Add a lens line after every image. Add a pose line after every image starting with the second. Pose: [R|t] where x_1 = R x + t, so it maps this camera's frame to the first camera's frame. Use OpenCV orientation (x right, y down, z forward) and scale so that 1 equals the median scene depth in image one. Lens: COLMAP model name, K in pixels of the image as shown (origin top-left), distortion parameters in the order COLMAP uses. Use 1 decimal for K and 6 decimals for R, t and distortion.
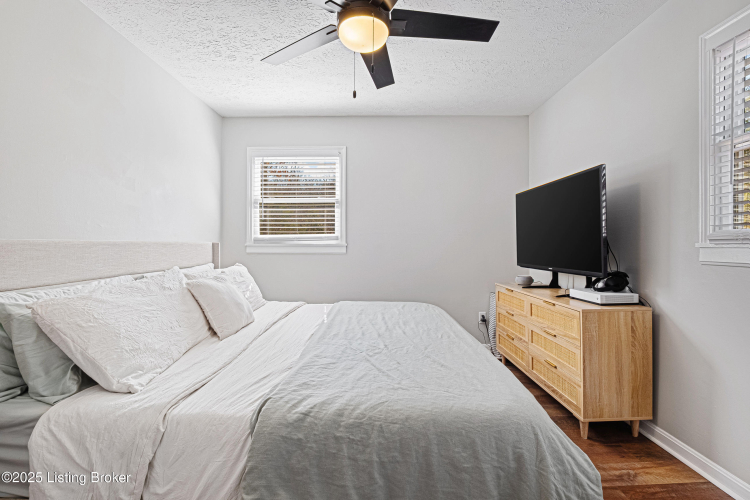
lens RADIAL K [[331.7, 0, 374.4], [0, 331.7, 247.2], [0, 0, 1]] dist [-0.002494, -0.000547]
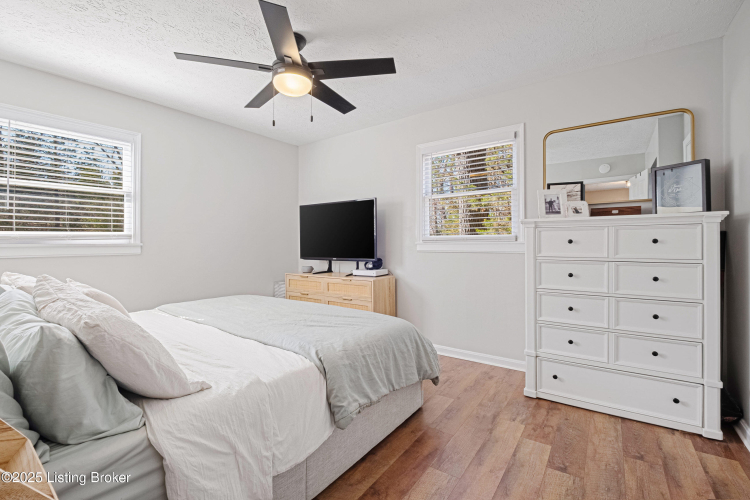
lens RADIAL K [[329.6, 0, 360.5], [0, 329.6, 246.6], [0, 0, 1]] dist [0.001118, 0.000011]
pose [[0.605861, -0.014272, 0.795442, -0.443687], [0.010940, 0.999894, 0.009607, -0.003727], [-0.795495, 0.002882, 0.605953, -0.004117]]
